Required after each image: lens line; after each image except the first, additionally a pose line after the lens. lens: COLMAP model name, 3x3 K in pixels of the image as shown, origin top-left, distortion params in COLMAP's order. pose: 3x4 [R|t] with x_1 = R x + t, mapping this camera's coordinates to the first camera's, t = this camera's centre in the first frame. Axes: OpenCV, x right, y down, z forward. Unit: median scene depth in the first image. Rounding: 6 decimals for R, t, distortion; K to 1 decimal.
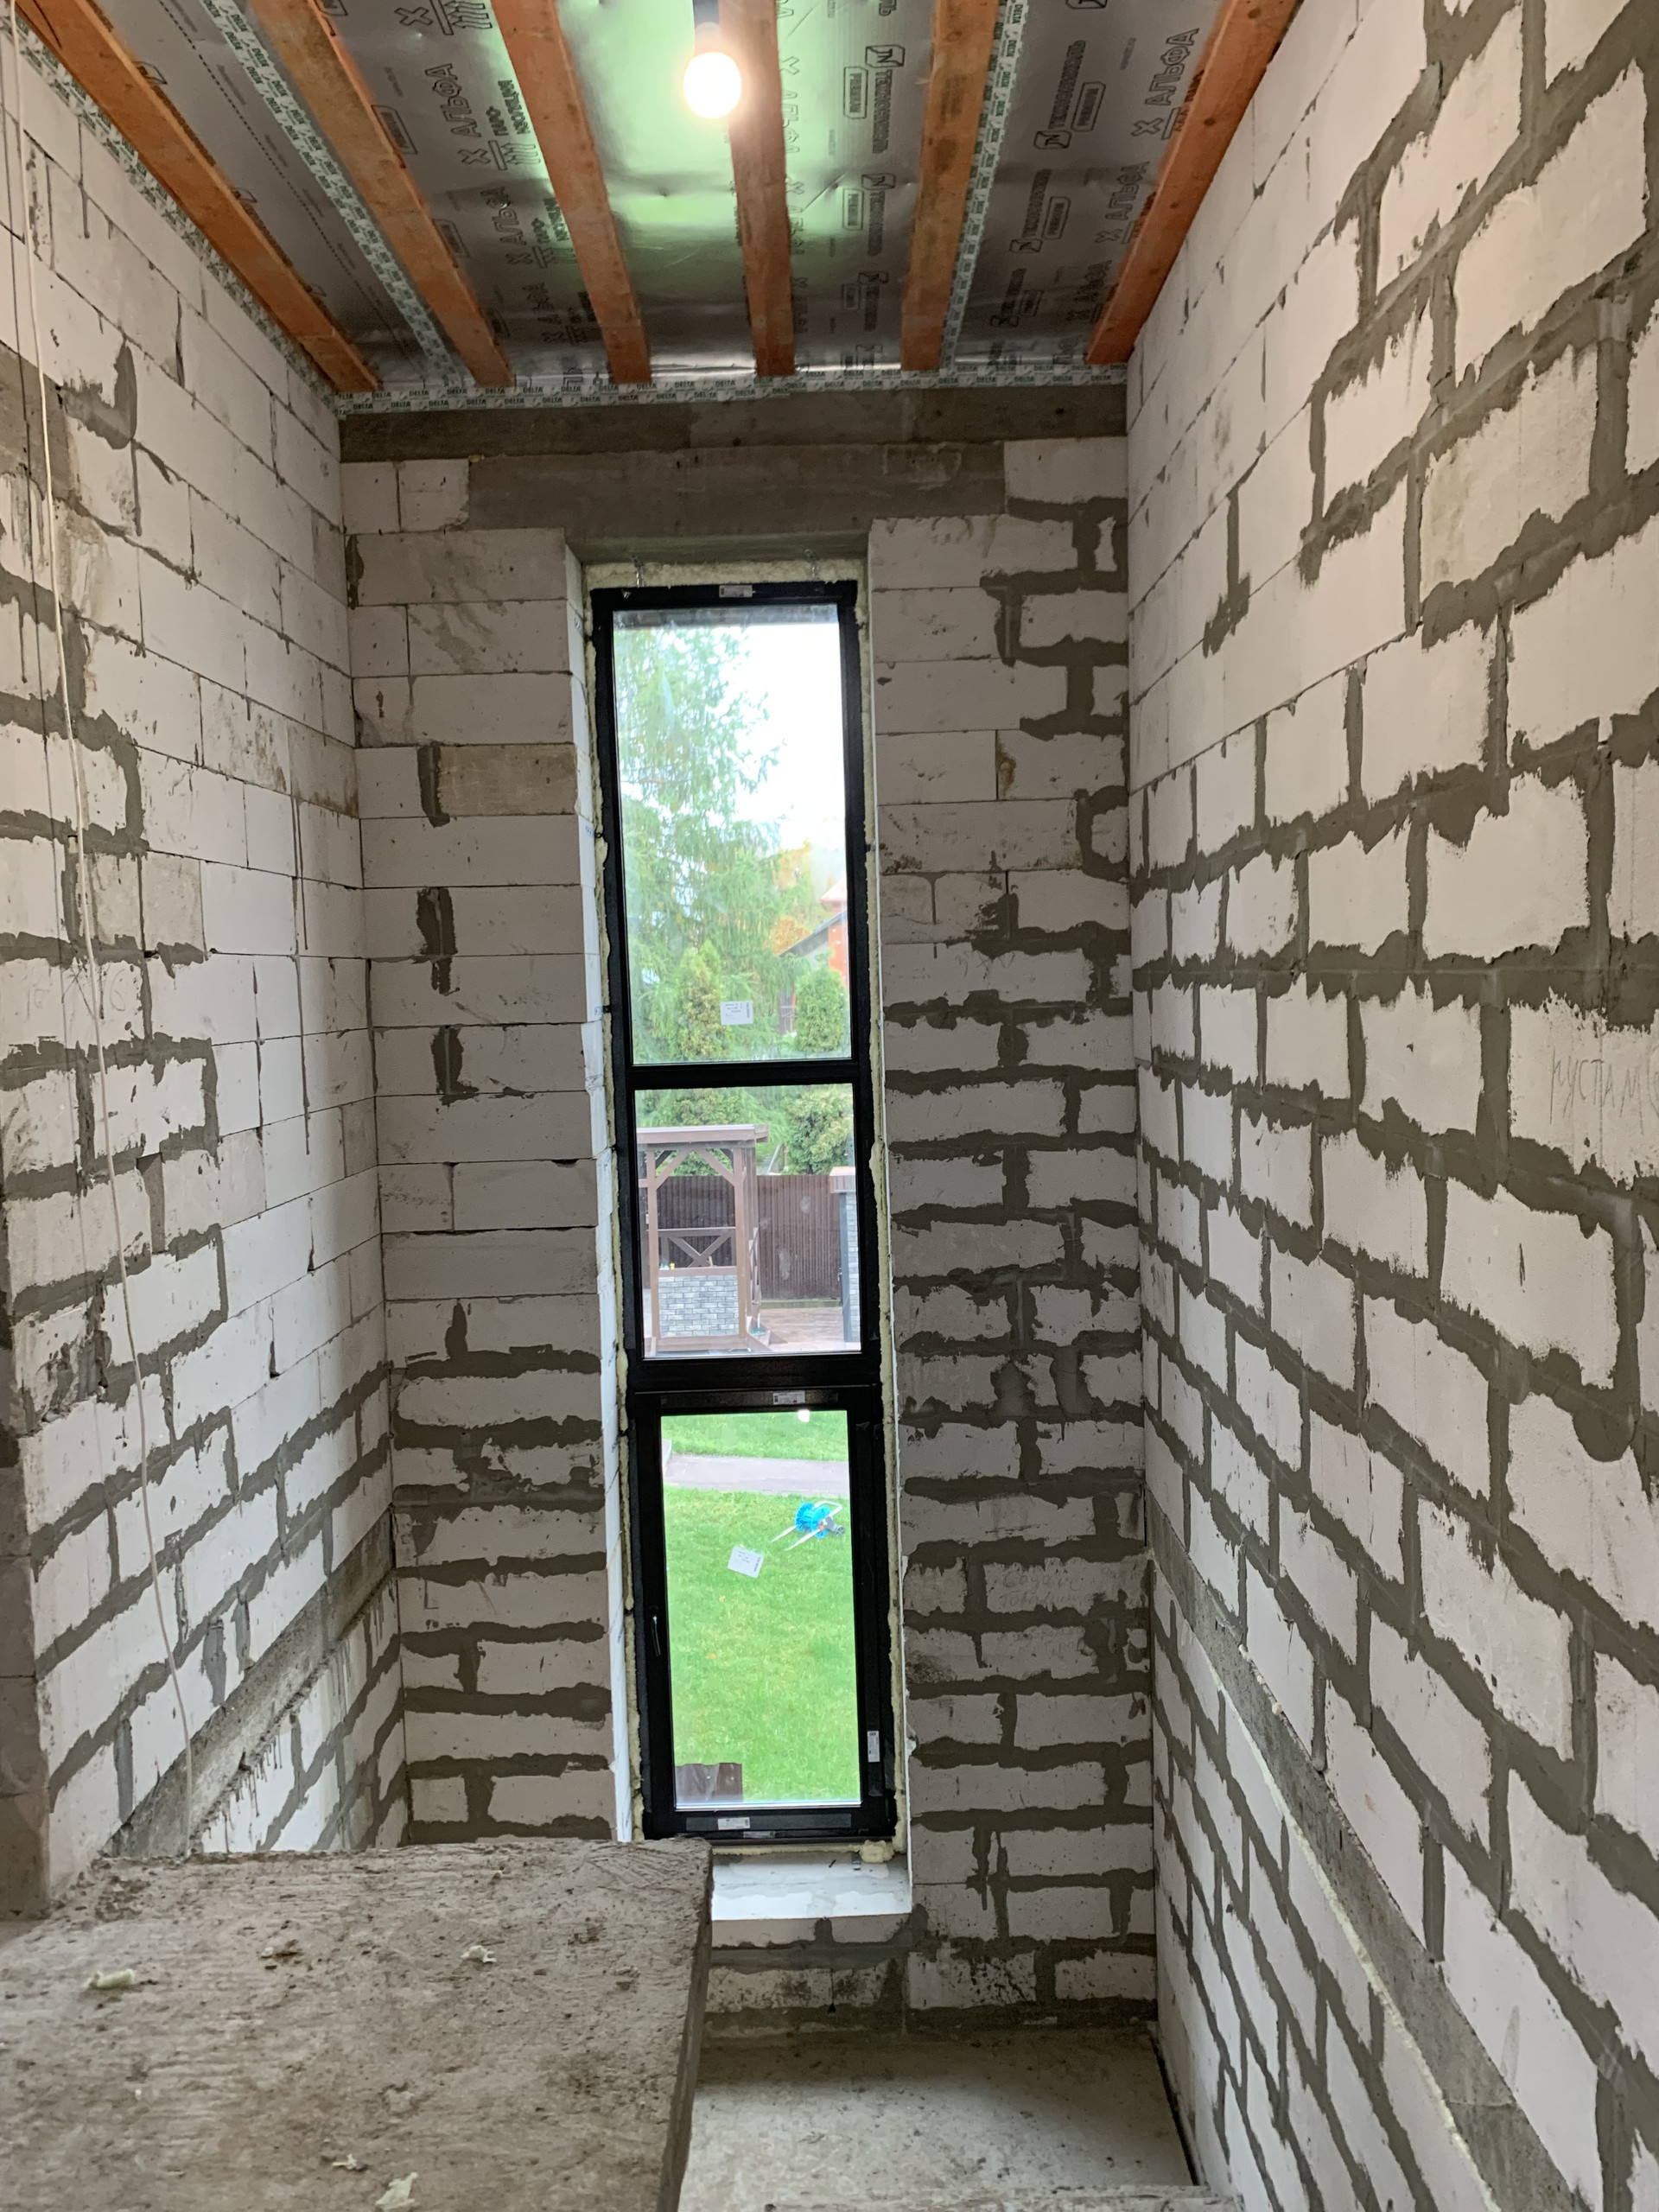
lens RADIAL K [[1689.6, 0, 848.3], [0, 1689.6, 1104.4], [0, 0, 1]] dist [0.044395, -0.052245]
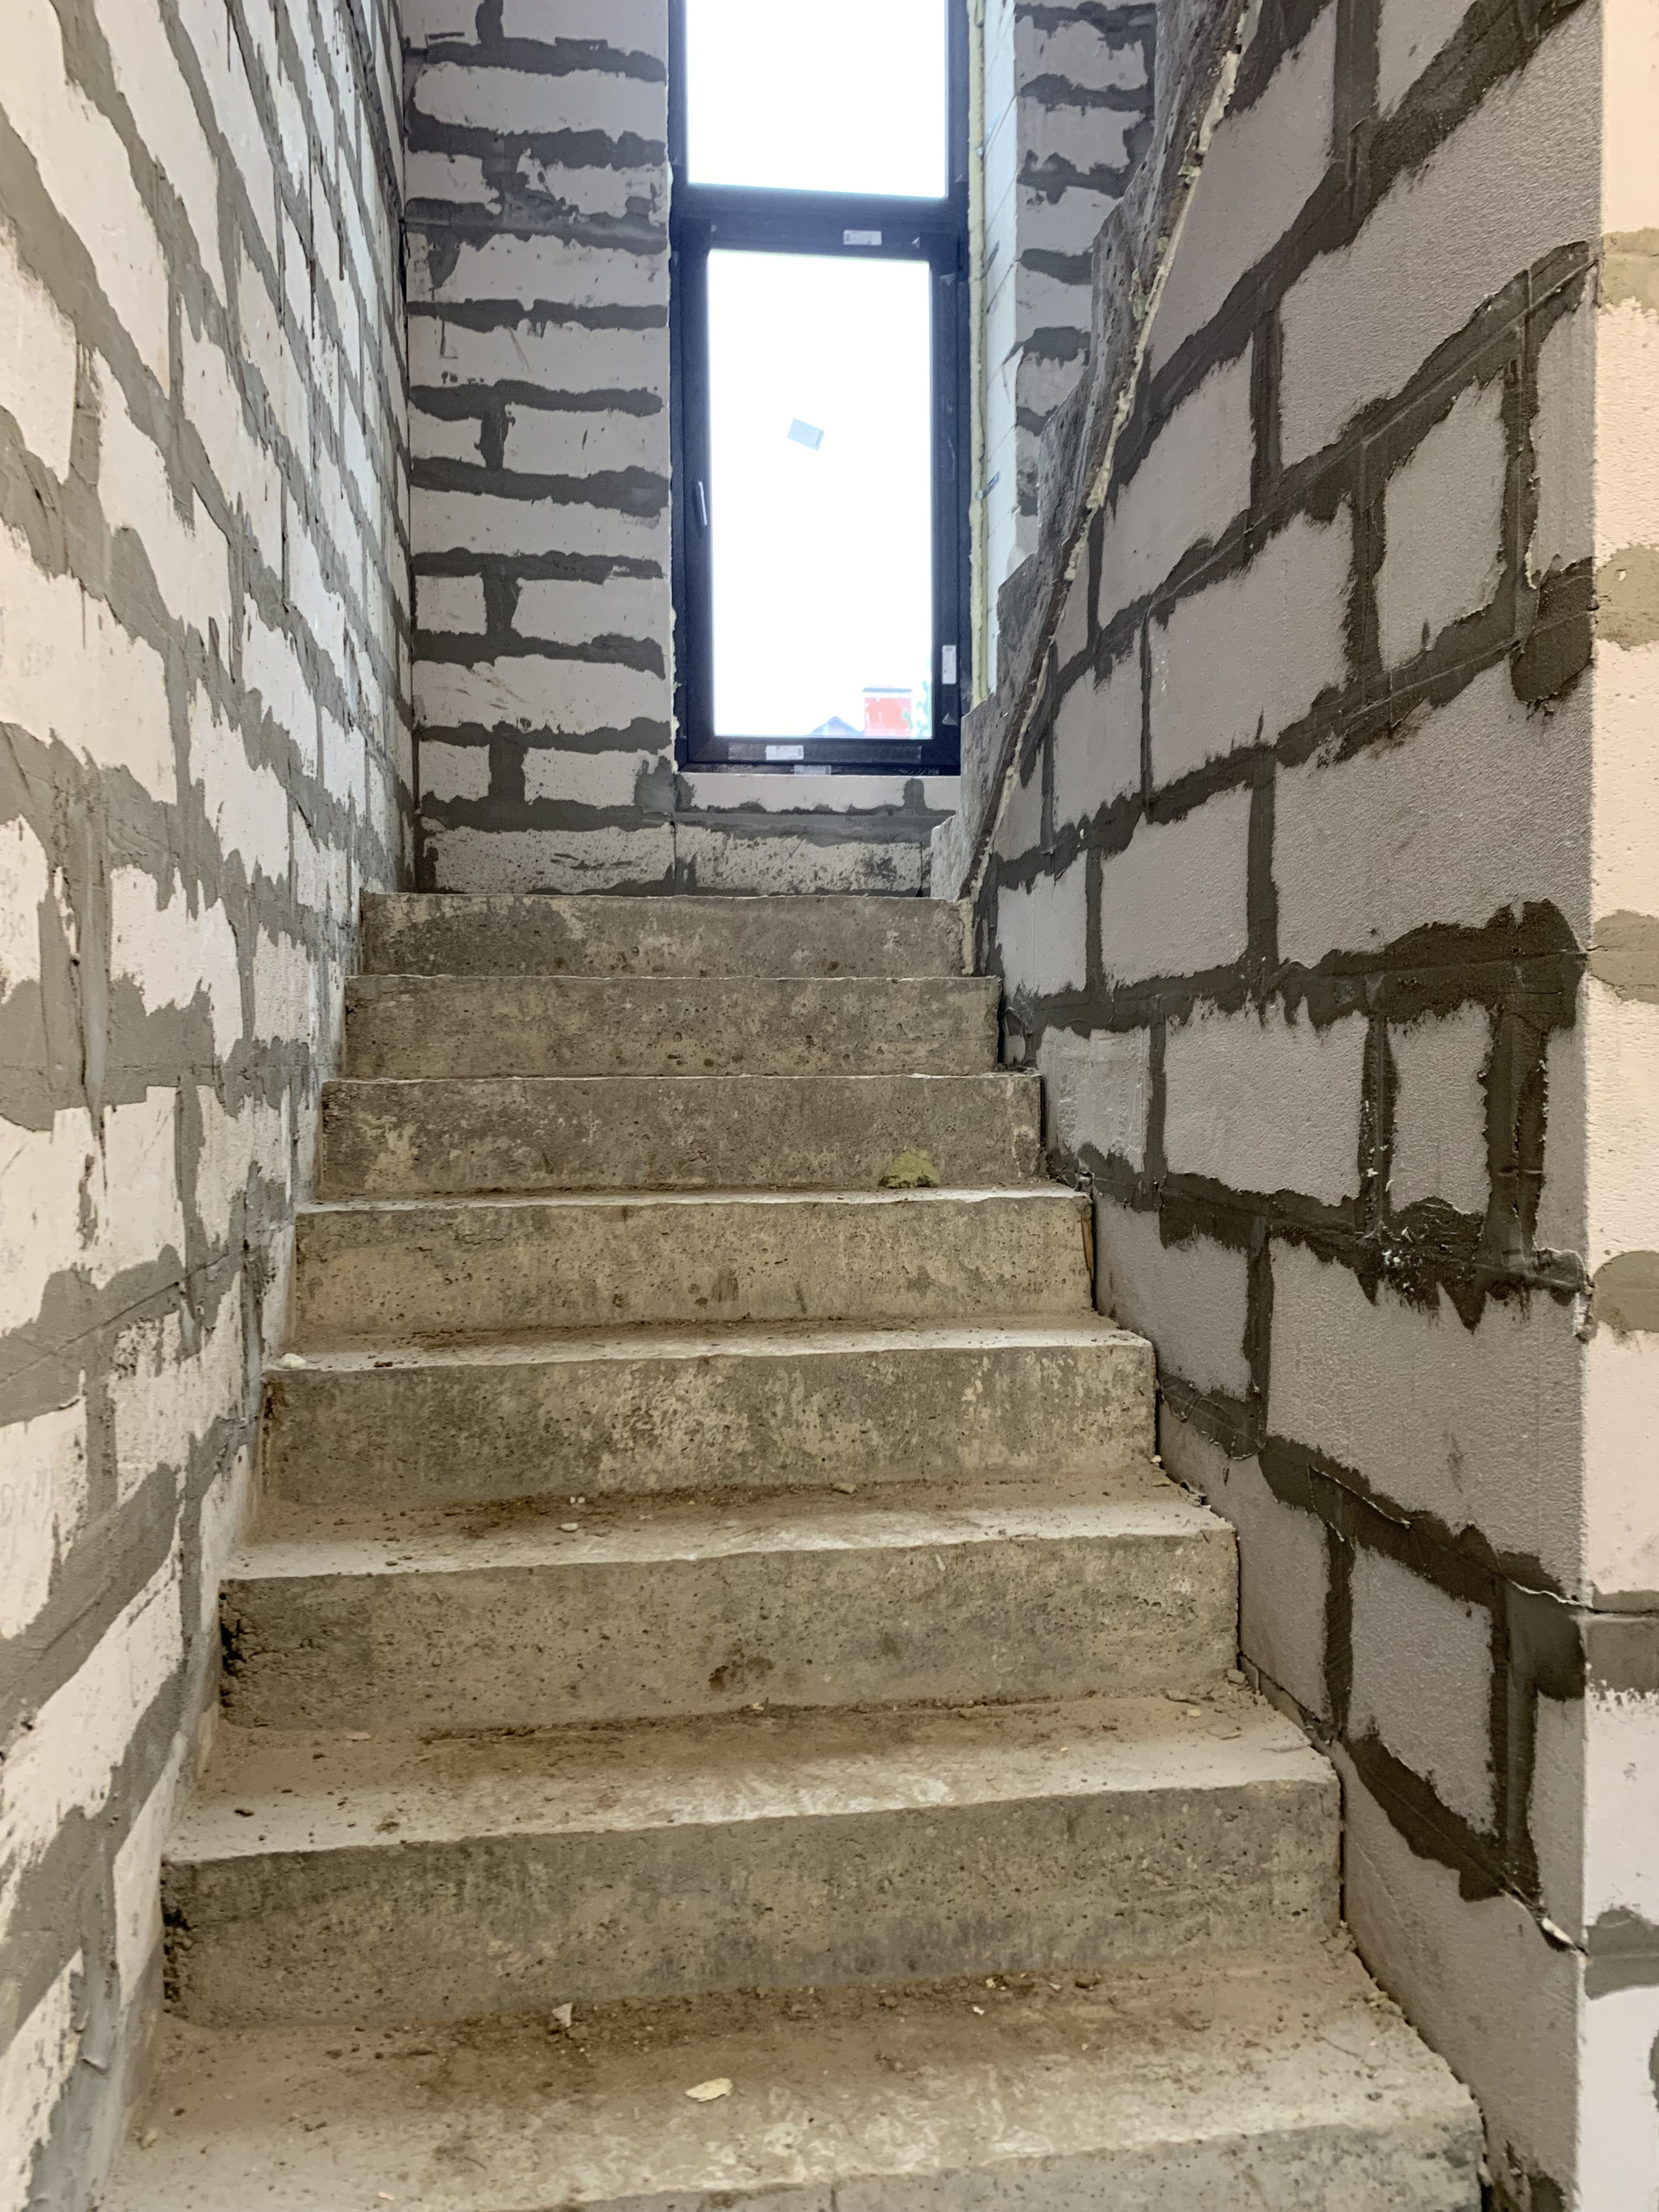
lens RADIAL K [[1689.6, 0, 813.1], [0, 1689.6, 1100.4], [0, 0, 1]] dist [0.044395, -0.052245]
pose [[0.989882, 0.021295, 0.140285, -0.180269], [-0.014168, 0.998567, -0.051609, 0.690042], [-0.141183, 0.049099, 0.988765, 0.192754]]
